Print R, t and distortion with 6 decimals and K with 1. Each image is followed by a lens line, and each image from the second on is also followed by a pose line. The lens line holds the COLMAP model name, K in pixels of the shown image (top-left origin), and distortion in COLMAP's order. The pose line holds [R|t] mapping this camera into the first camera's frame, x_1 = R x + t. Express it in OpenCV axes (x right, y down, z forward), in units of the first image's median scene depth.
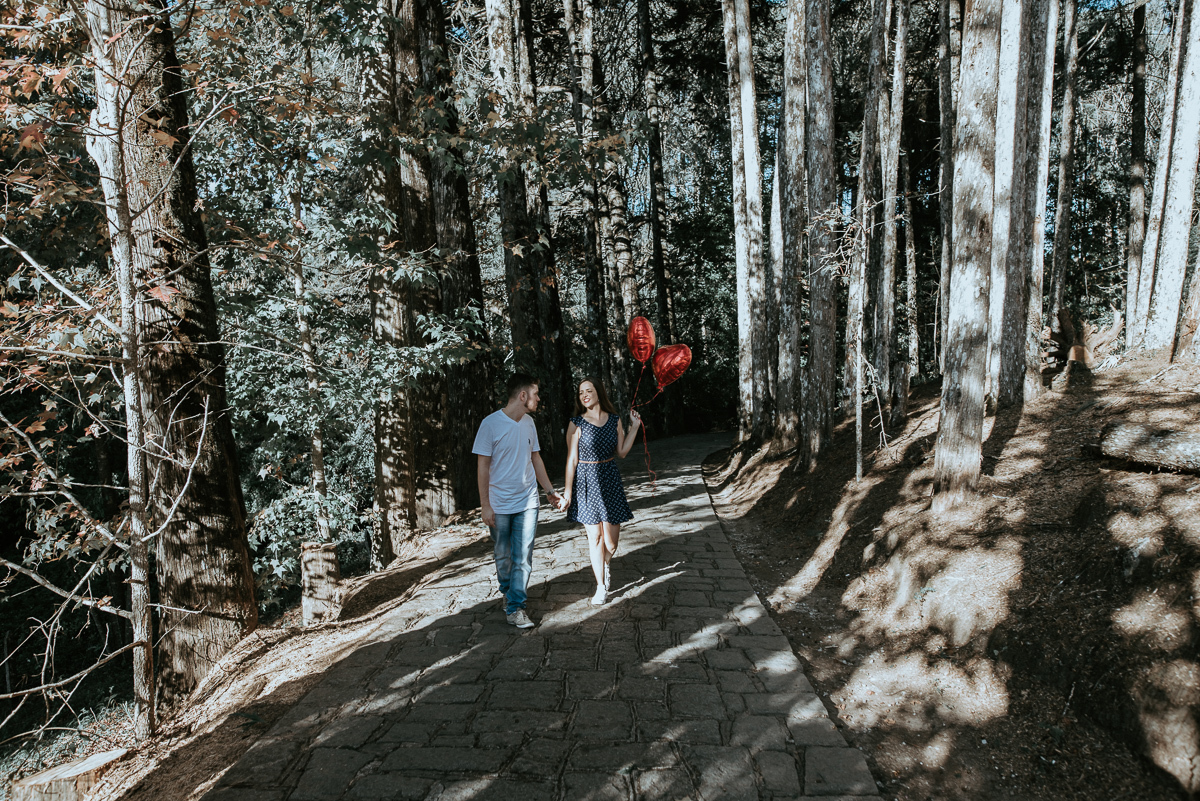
lens RADIAL K [[865.1, 0, 599.9], [0, 865.1, 392.5], [0, 0, 1]] dist [-0.024979, 0.006066]
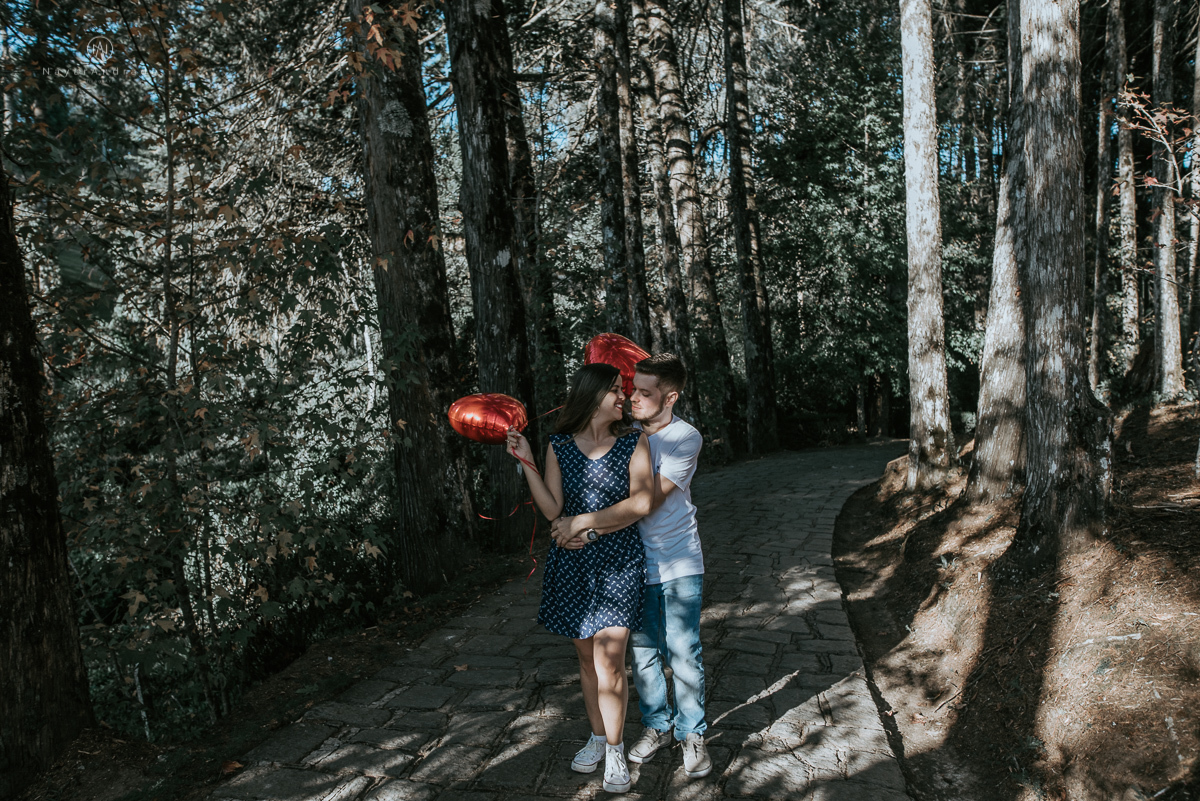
lens RADIAL K [[865.1, 0, 597.4], [0, 865.1, 382.6], [0, 0, 1]] dist [-0.024979, 0.006066]
pose [[0.994998, -0.000655, -0.099888, 0.032466], [-0.000009, 0.999978, -0.006647, 0.002126], [0.099890, 0.006615, 0.994976, 0.400024]]
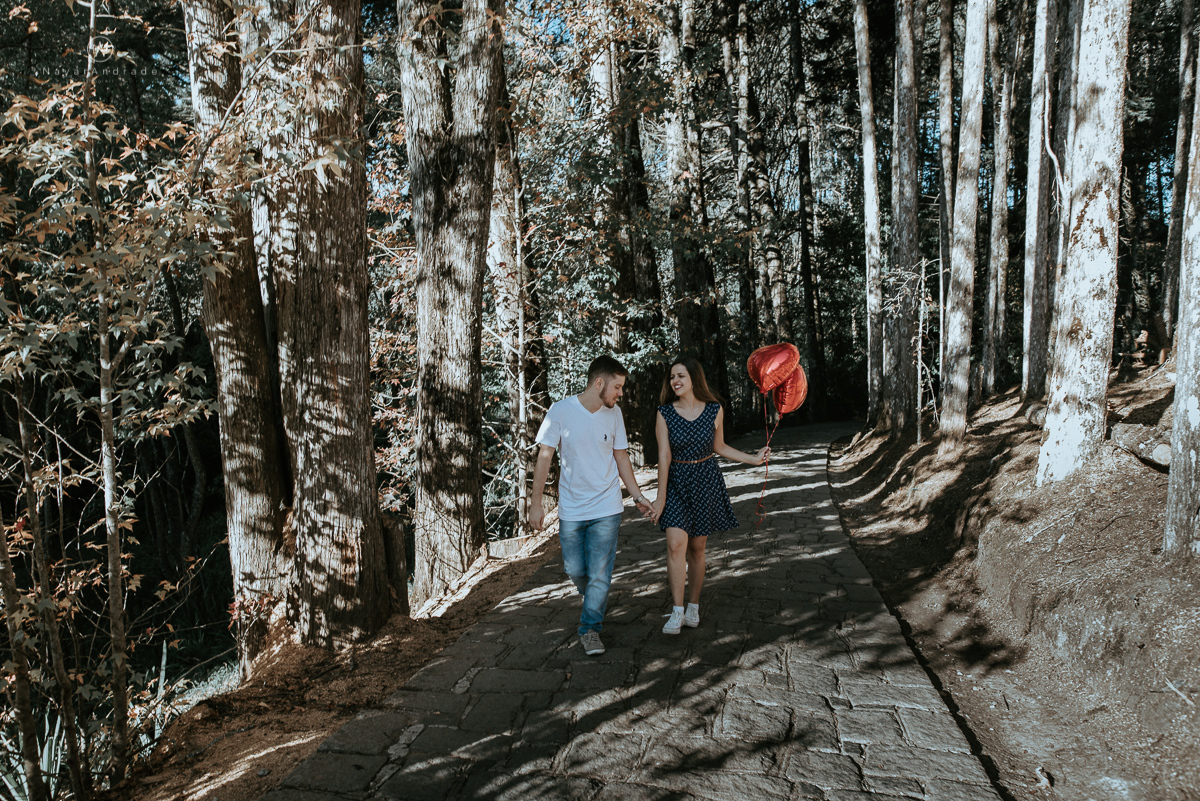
lens RADIAL K [[865.1, 0, 593.9], [0, 865.1, 395.7], [0, 0, 1]] dist [-0.024979, 0.006066]
pose [[0.983160, 0.014744, -0.182154, 0.004604], [-0.011977, 0.999796, 0.016279, 0.000070], [0.182357, -0.013823, 0.983135, -0.171215]]
